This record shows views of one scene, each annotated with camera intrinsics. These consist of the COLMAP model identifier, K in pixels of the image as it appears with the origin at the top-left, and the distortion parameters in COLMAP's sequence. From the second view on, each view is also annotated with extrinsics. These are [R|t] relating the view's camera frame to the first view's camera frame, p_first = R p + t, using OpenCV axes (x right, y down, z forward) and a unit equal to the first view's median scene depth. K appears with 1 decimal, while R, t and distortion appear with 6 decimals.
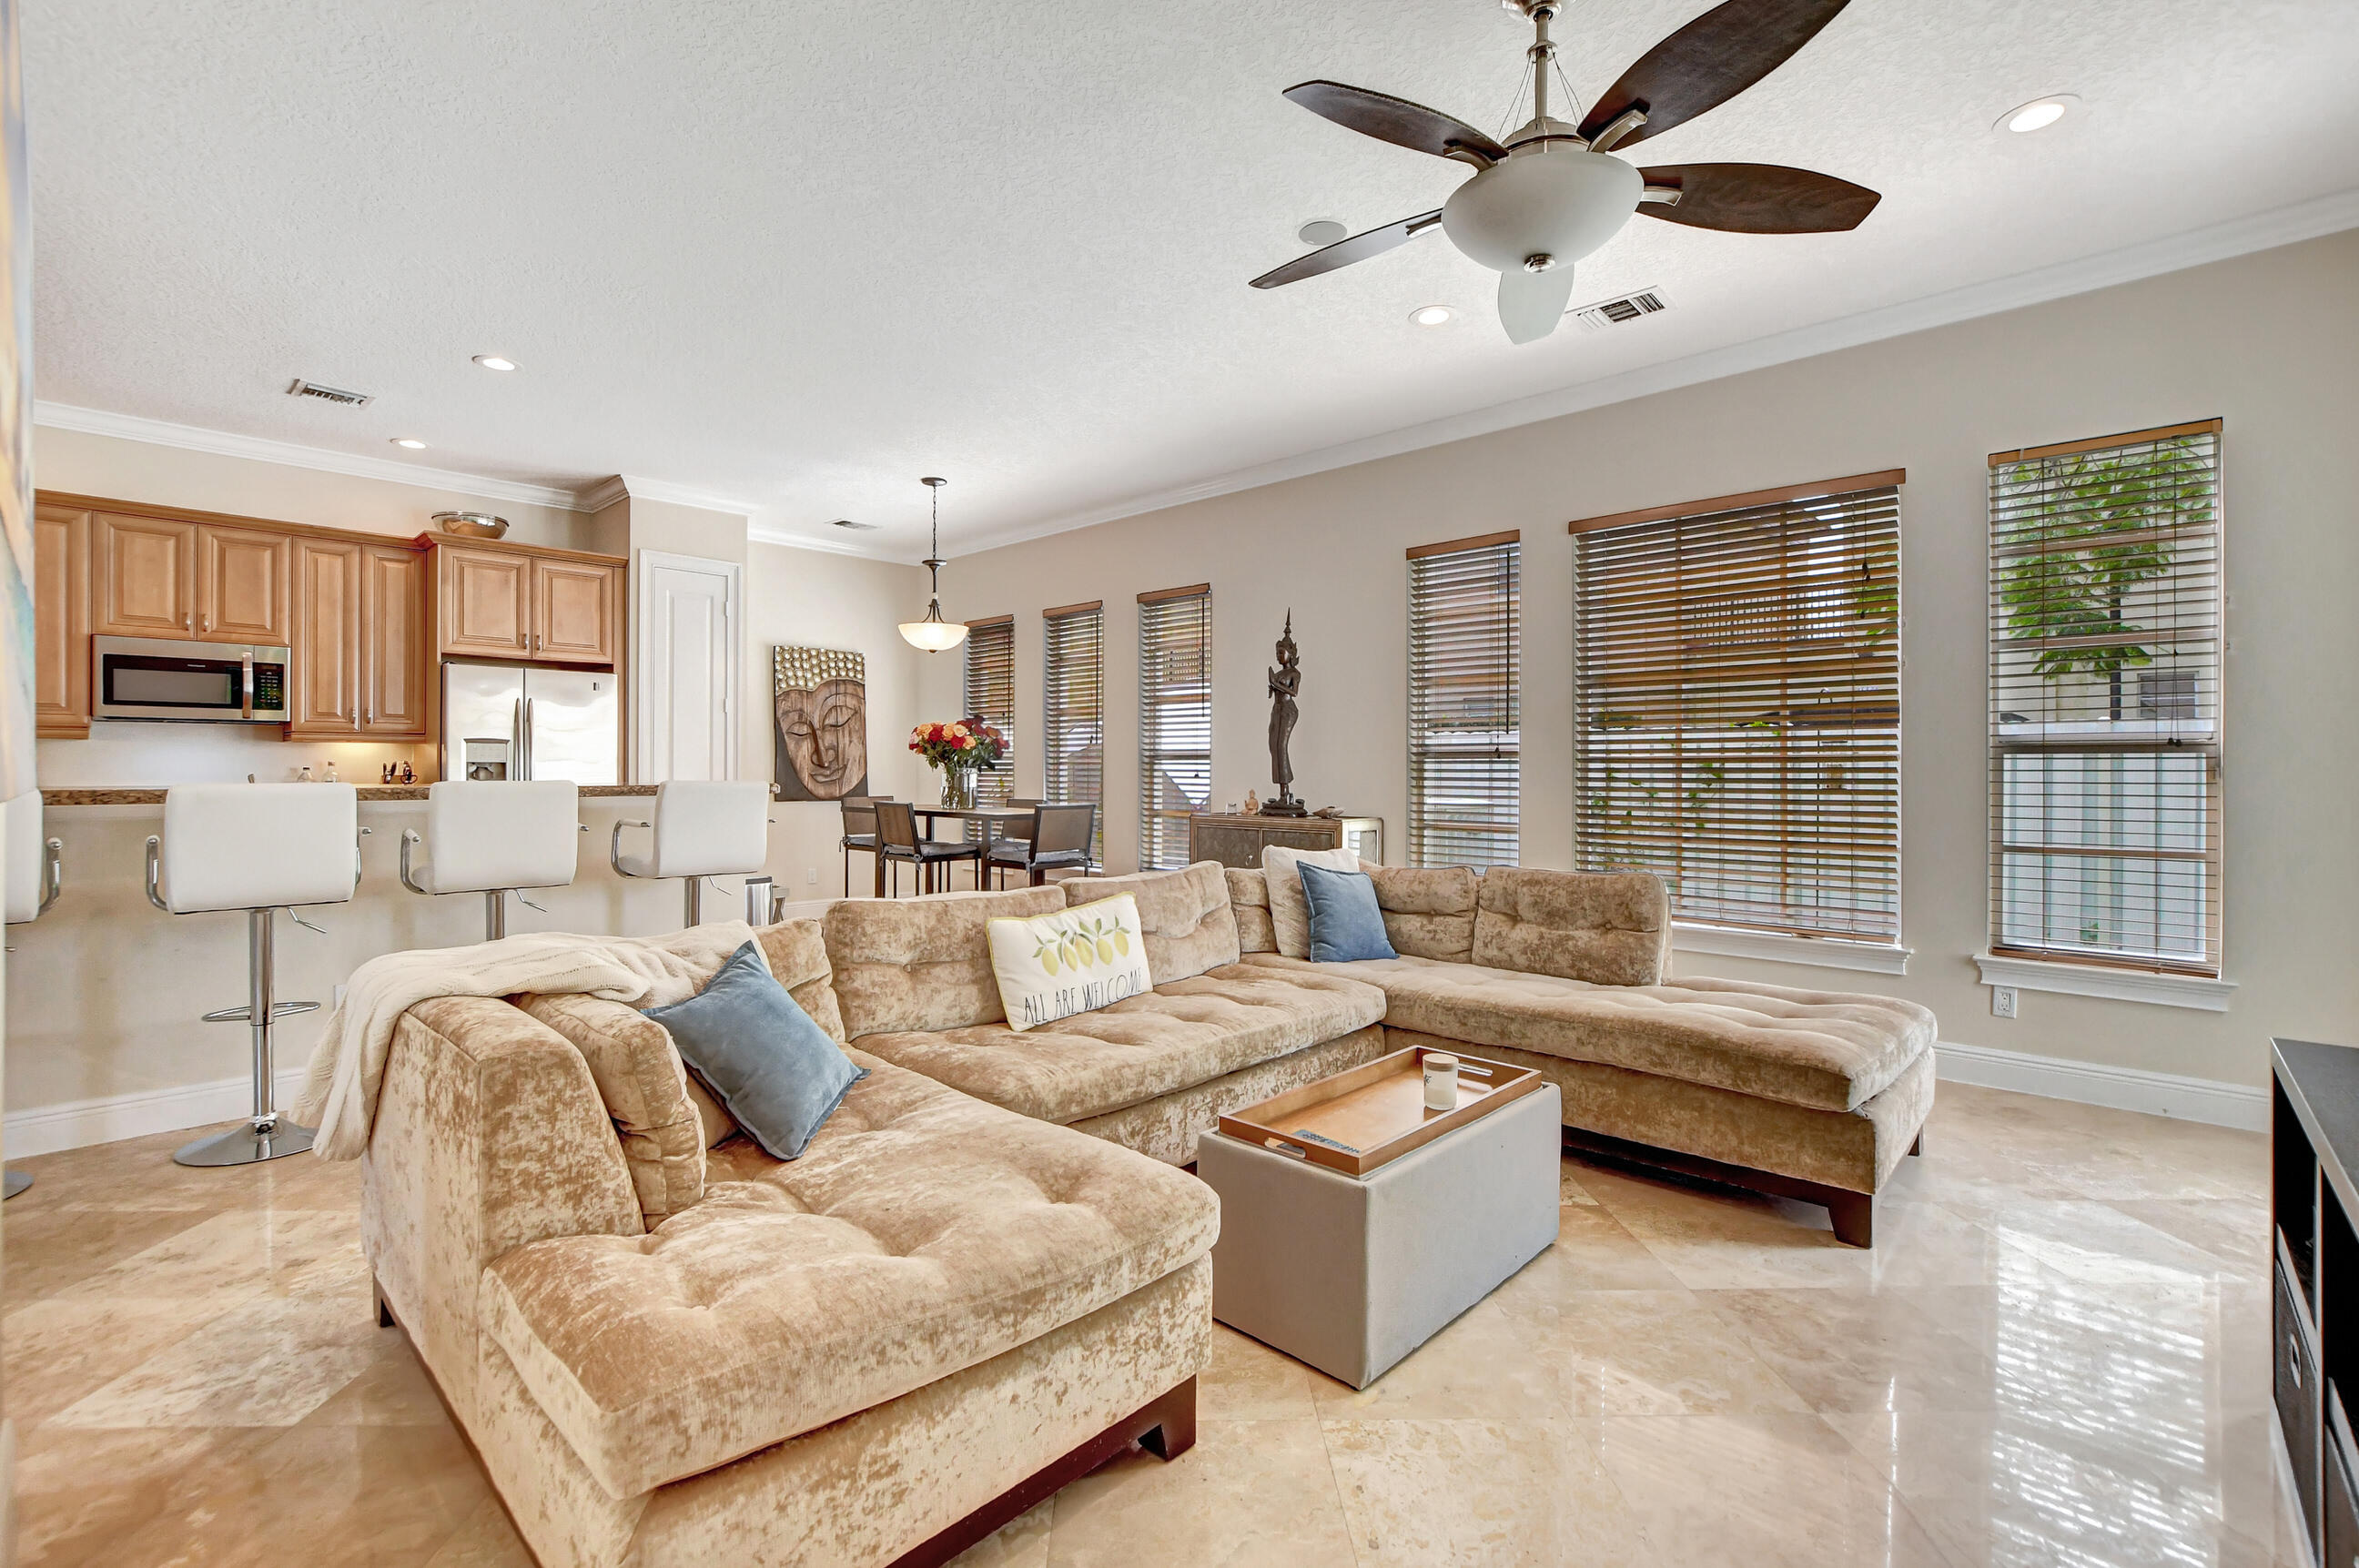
lens RADIAL K [[1026.4, 0, 1182.4], [0, 1026.4, 764.1], [0, 0, 1]] dist [-0.021895, -0.000024]
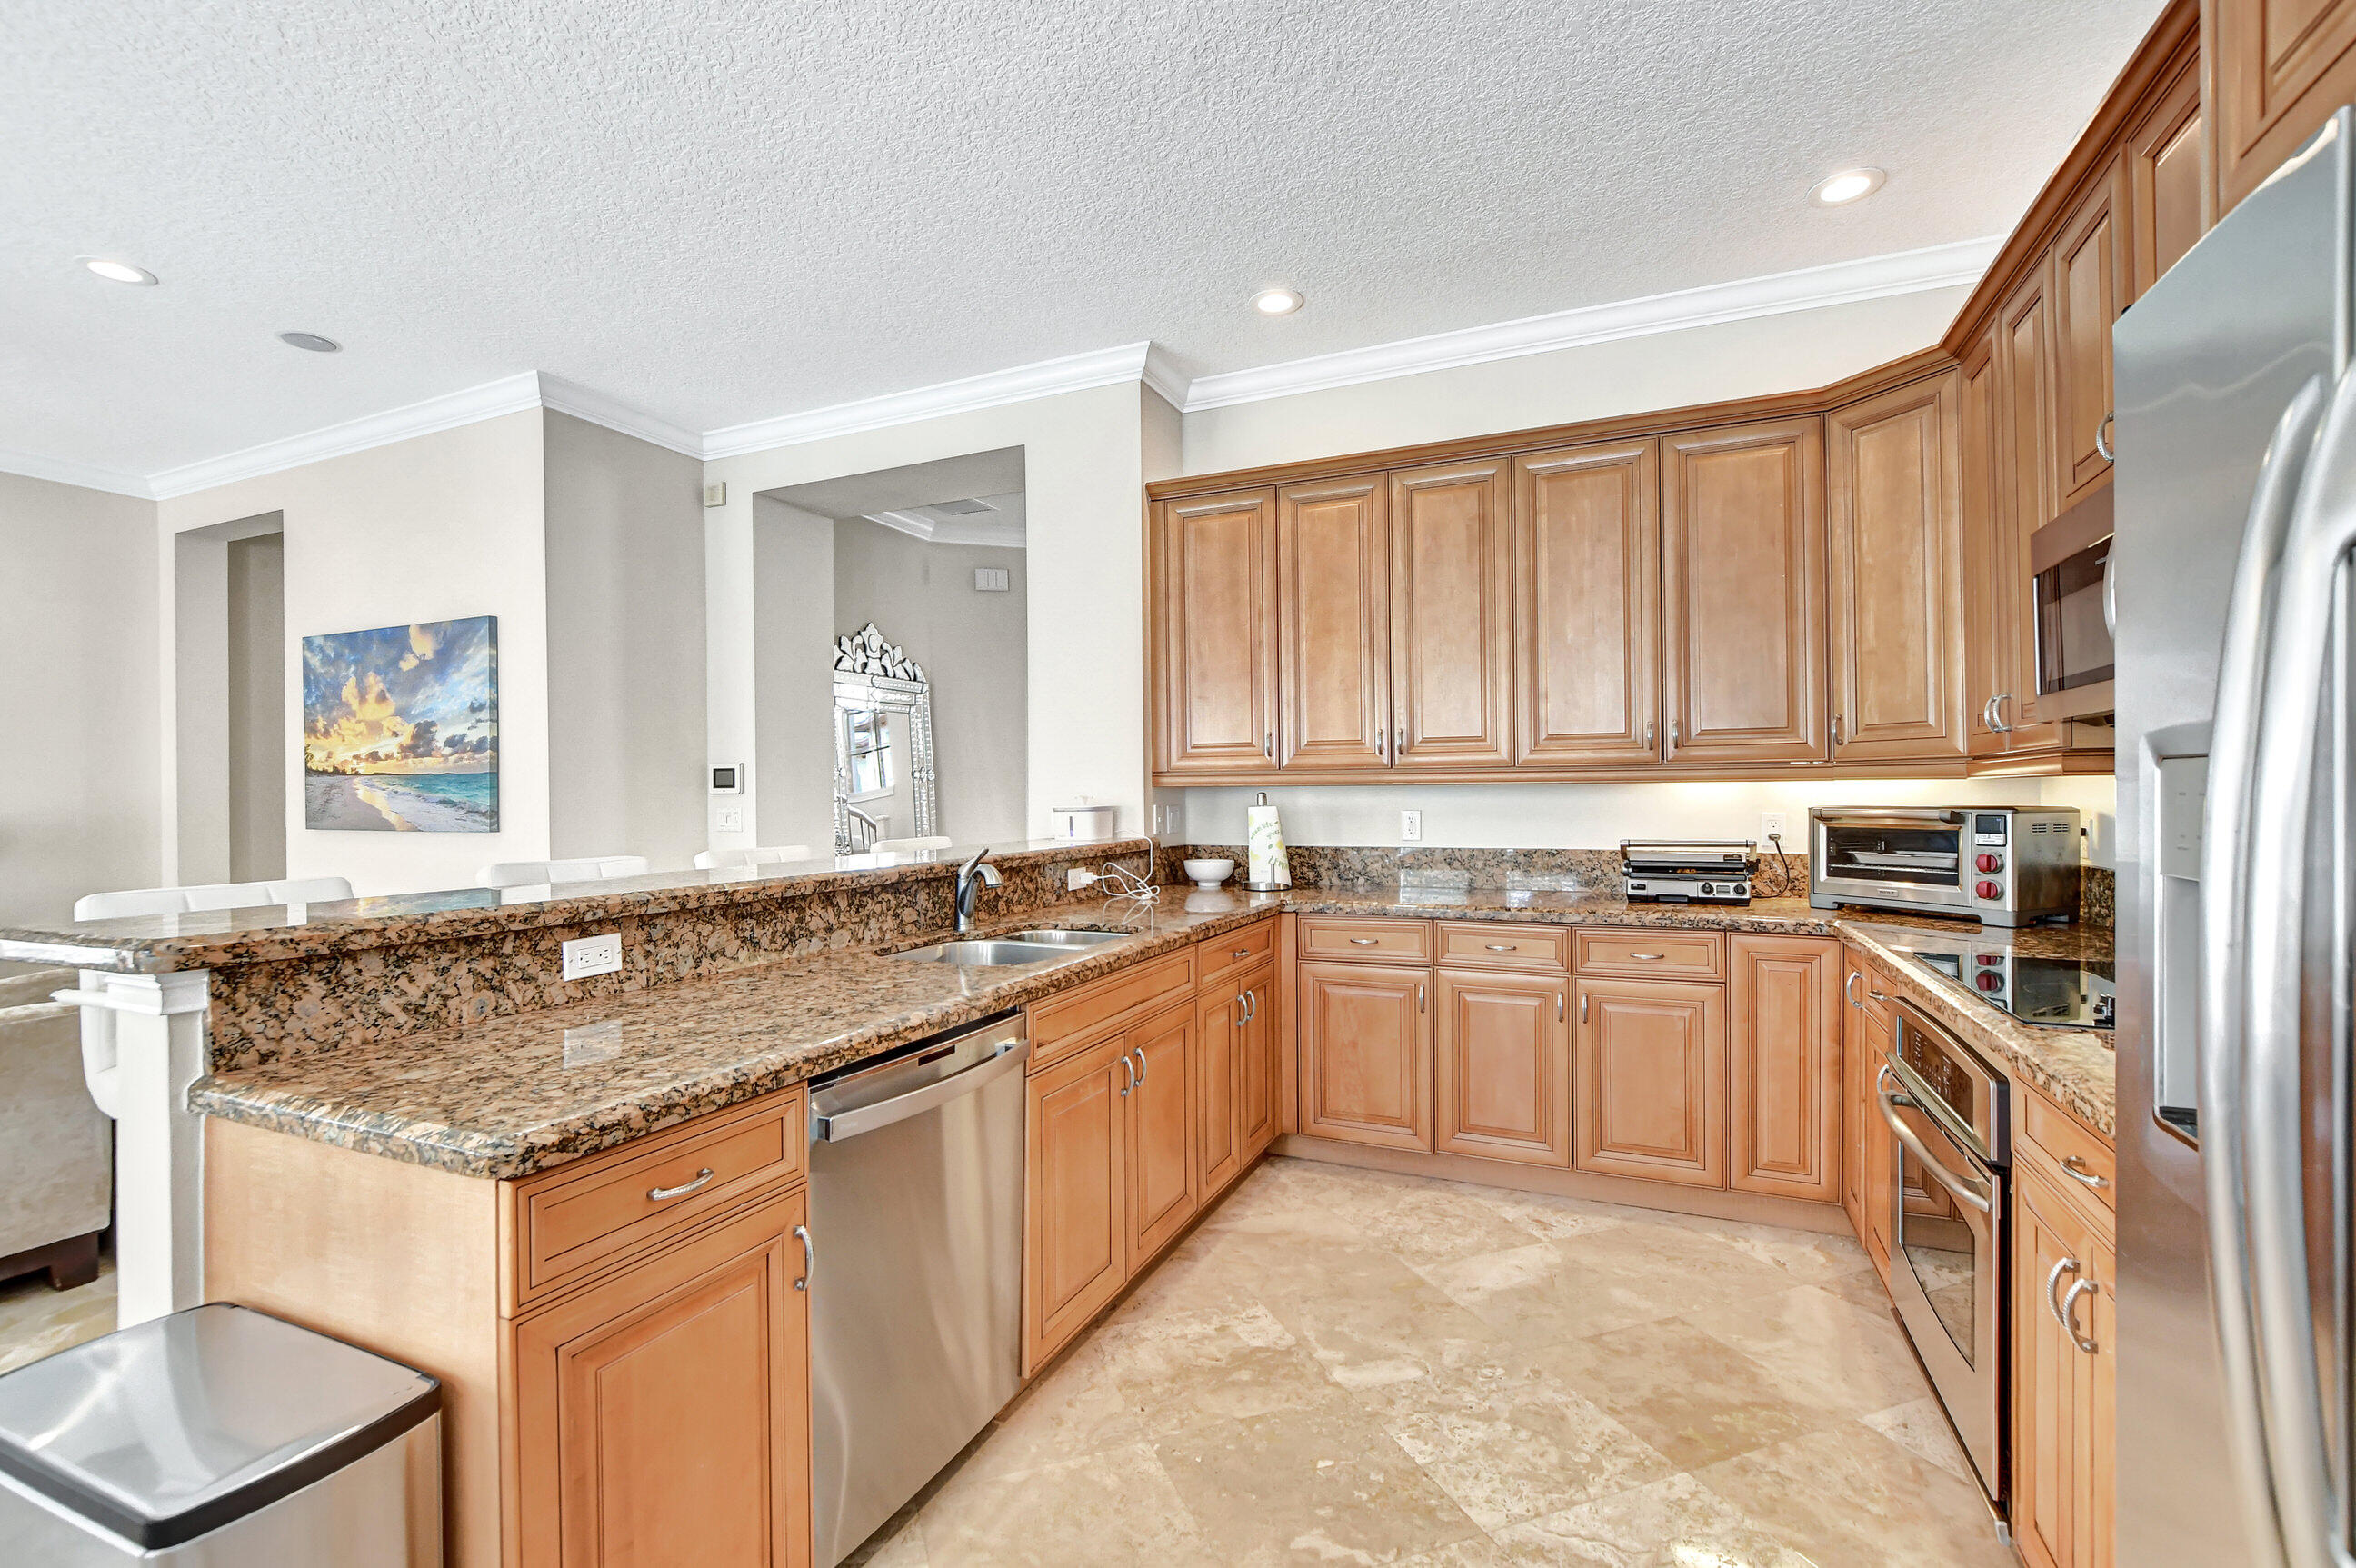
lens RADIAL K [[1047.1, 0, 1160.0], [0, 1047.1, 795.3], [0, 0, 1]] dist [-0.010123, 0.000238]
pose [[-0.939113, 0.004227, -0.343583, -0.433464], [0.005328, 0.999983, -0.002263, -0.013357], [0.343568, -0.003955, -0.939119, 0.964620]]
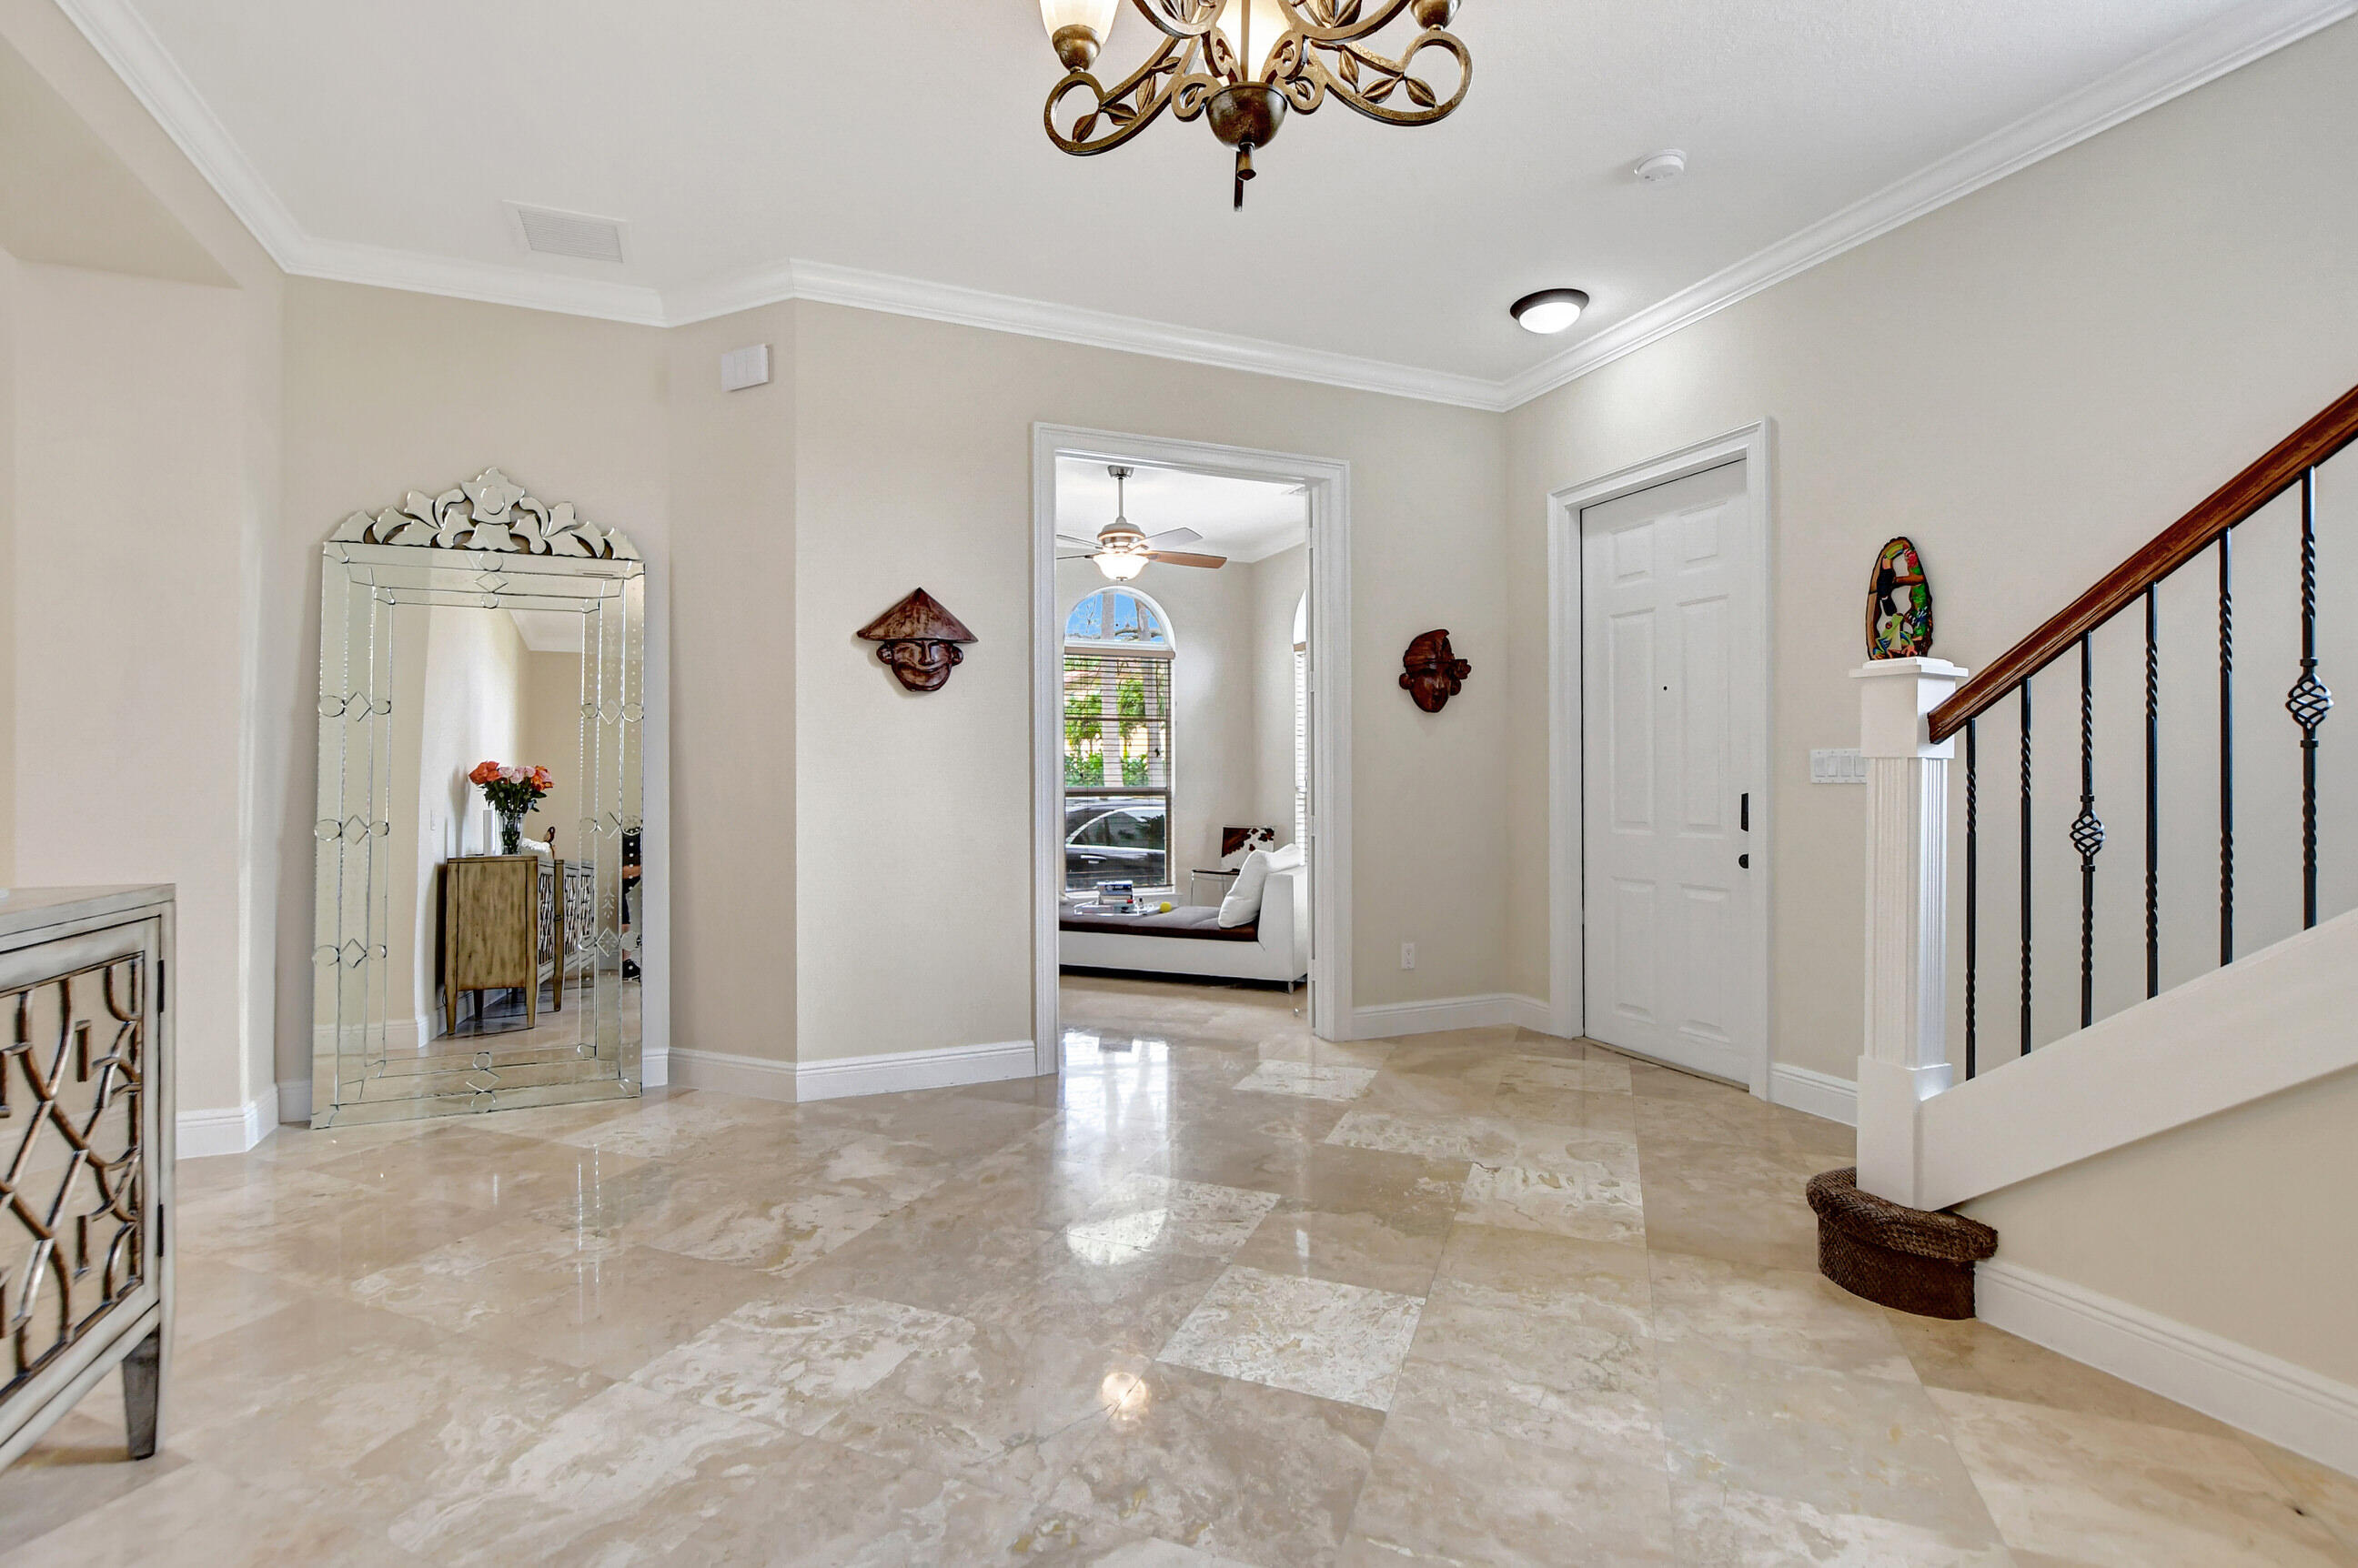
lens RADIAL K [[1041.1, 0, 1103.6], [0, 1041.1, 777.0], [0, 0, 1]] dist [-0.017791, -0.000092]
pose [[-0.902876, 0.000485, 0.429900, -1.048007], [-0.001993, 0.999984, -0.005313, 0.005308], [-0.429896, -0.005653, -0.902861, 0.401731]]
